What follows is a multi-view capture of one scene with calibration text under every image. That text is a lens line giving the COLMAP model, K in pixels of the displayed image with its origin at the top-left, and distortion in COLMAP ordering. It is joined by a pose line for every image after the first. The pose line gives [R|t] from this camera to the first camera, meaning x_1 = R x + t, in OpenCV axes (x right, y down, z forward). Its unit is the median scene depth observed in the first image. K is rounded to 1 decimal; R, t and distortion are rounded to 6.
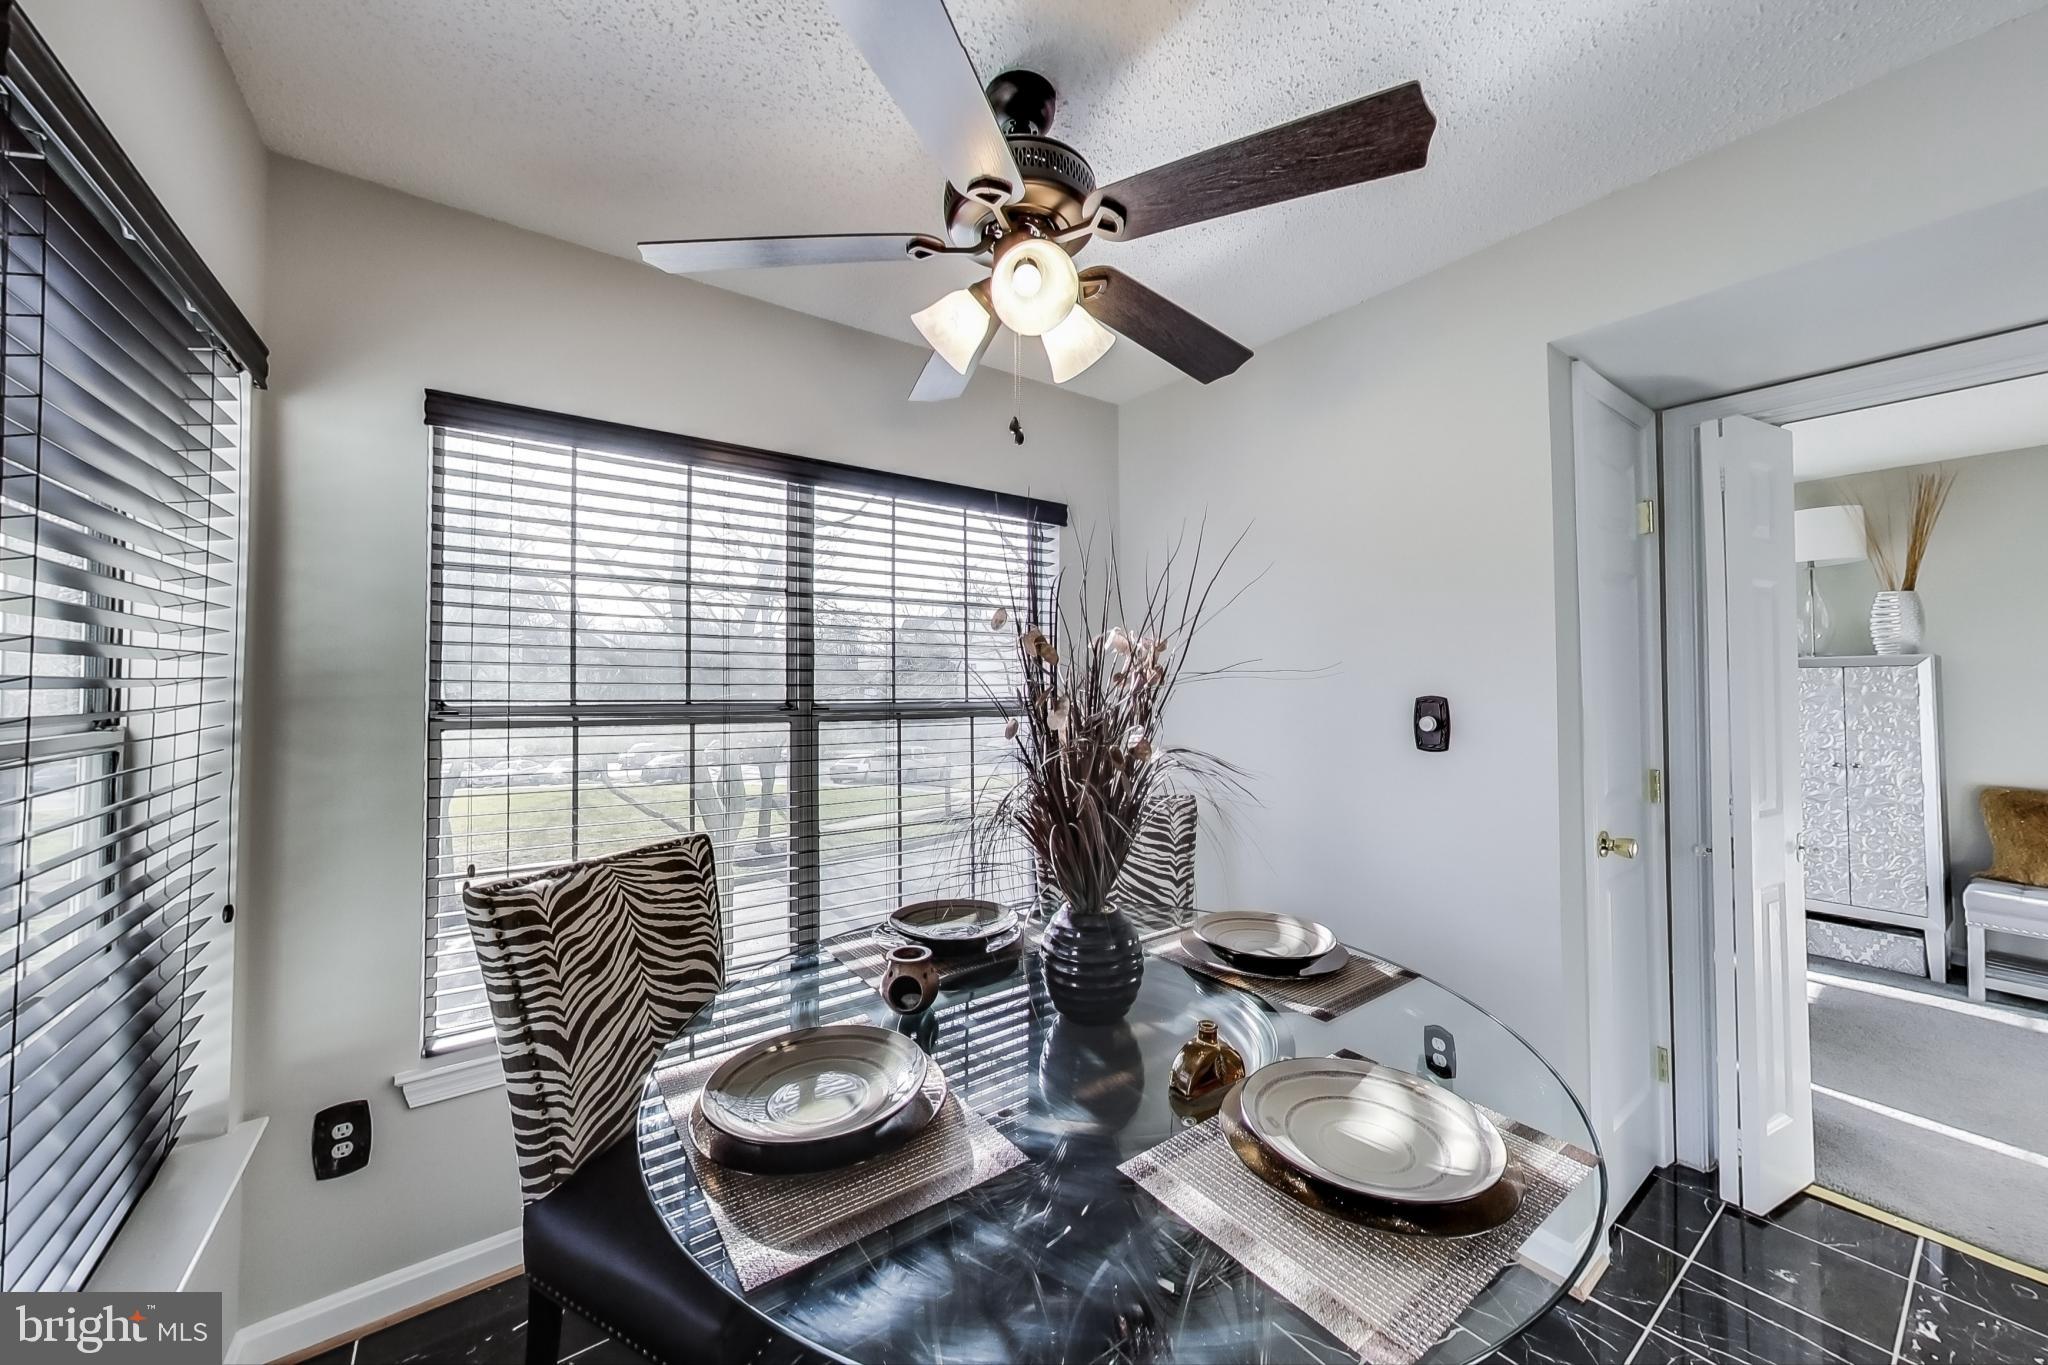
lens RADIAL K [[748.8, 0, 1026.4], [0, 748.8, 673.2], [0, 0, 1]] dist [-0.009660, 0.000649]
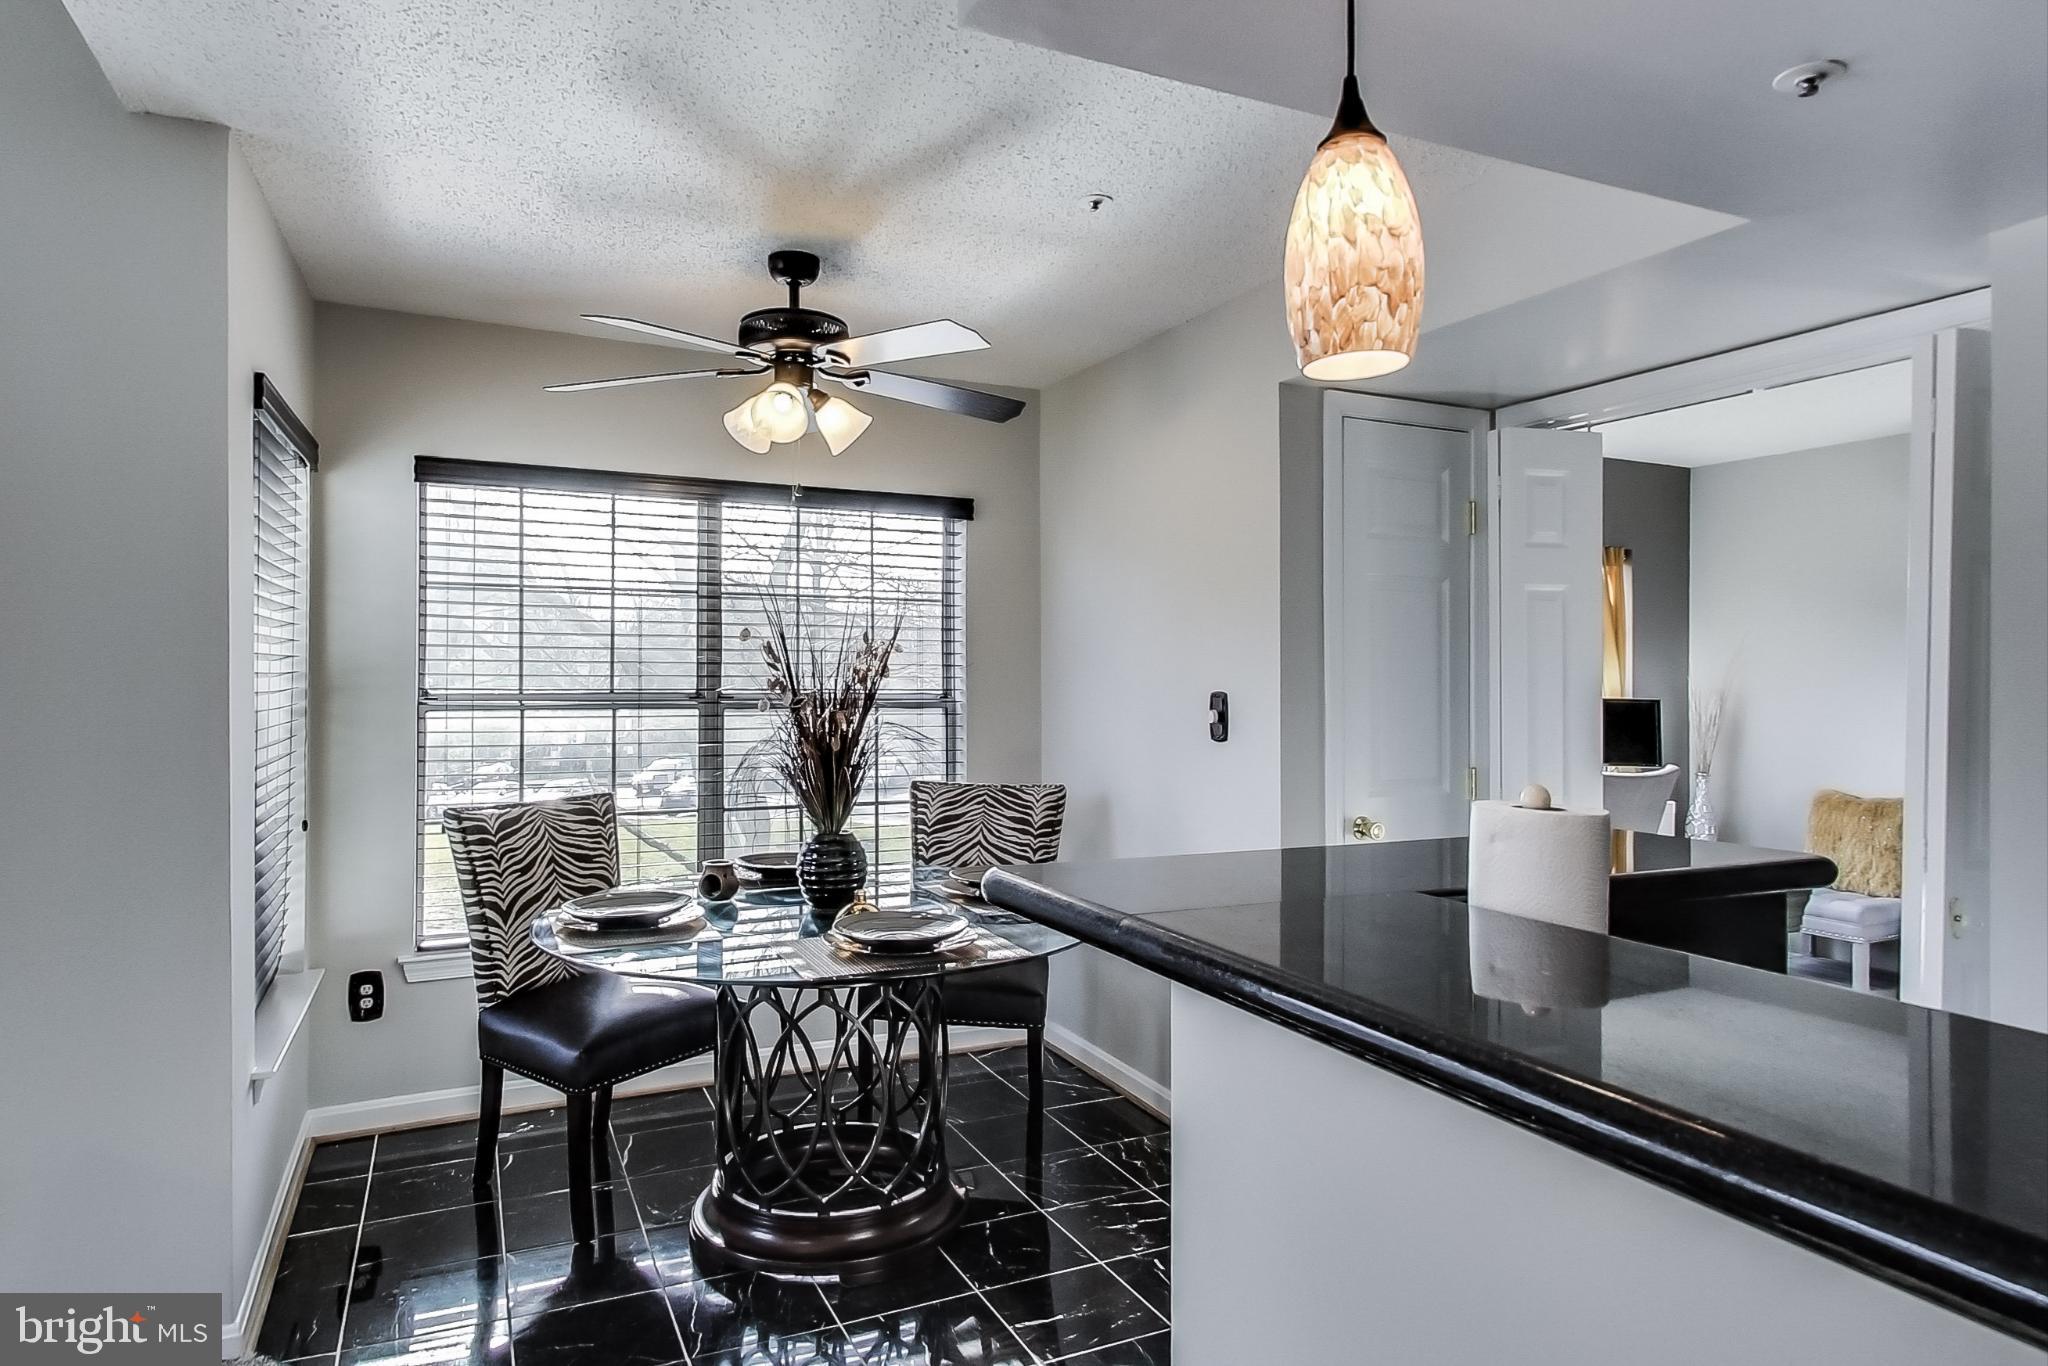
lens RADIAL K [[1198.6, 0, 1032.3], [0, 1198.6, 678.0], [0, 0, 1]] dist [-0.000250, 0.000458]
pose [[0.982736, 0.006175, -0.184911, 0.687288], [-0.002440, 0.999788, 0.020422, -0.028407], [0.184998, -0.019618, 0.982543, -0.922627]]
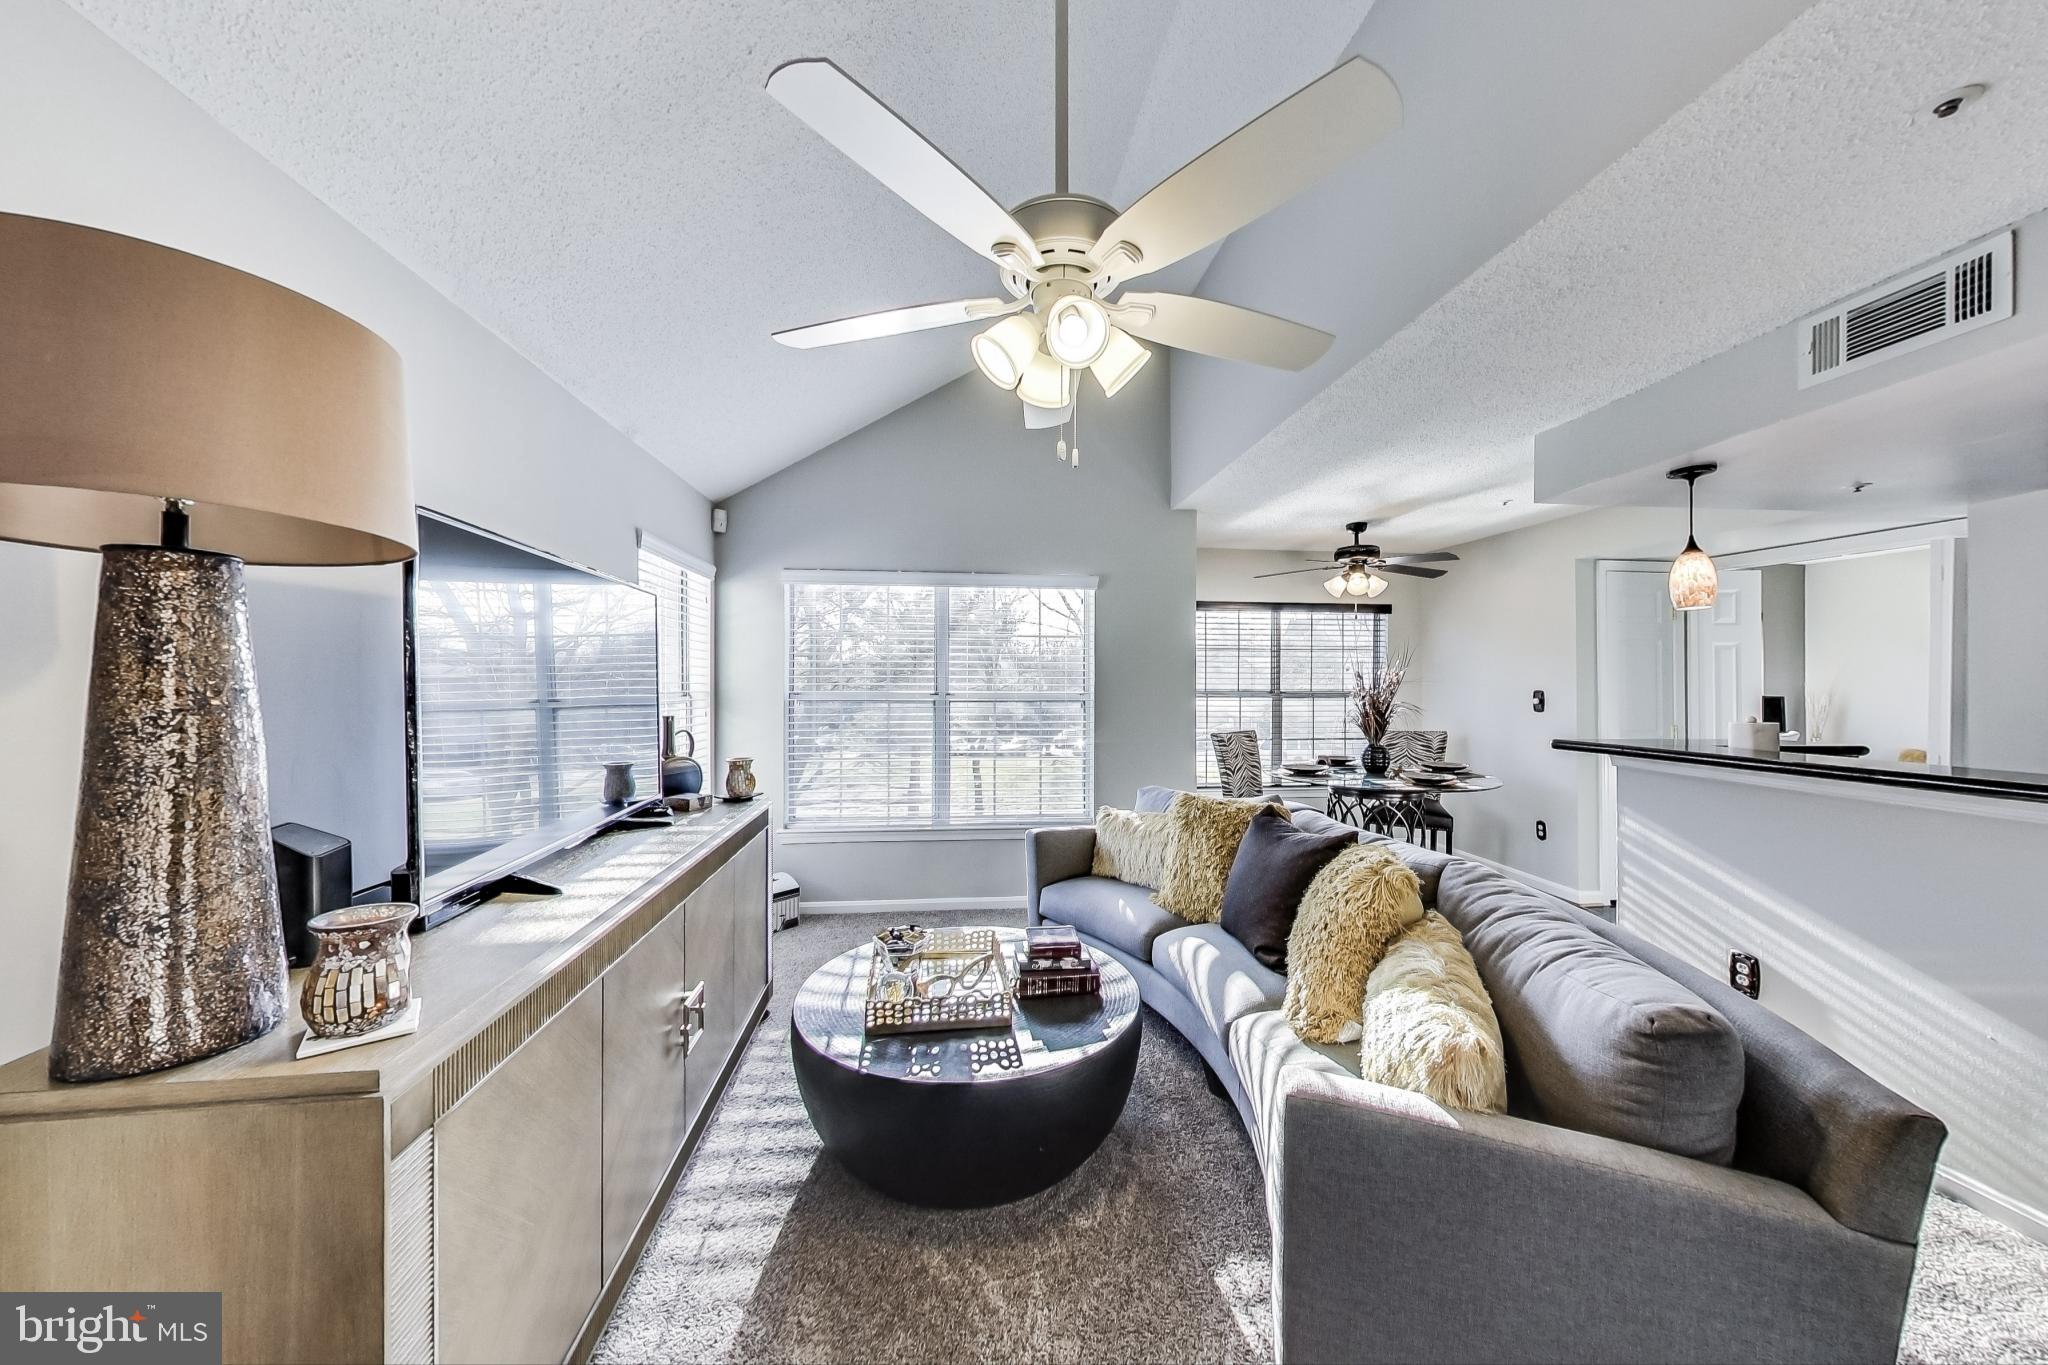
lens RADIAL K [[715.4, 0, 1018.2], [0, 715.4, 683.3], [0, 0, 1]] dist [0.001324, 0.000105]
pose [[0.868168, 0.005469, -0.496241, 0.239998], [0.005900, 0.999755, 0.021341, -0.064600], [0.496236, -0.021456, 0.867923, -2.323988]]
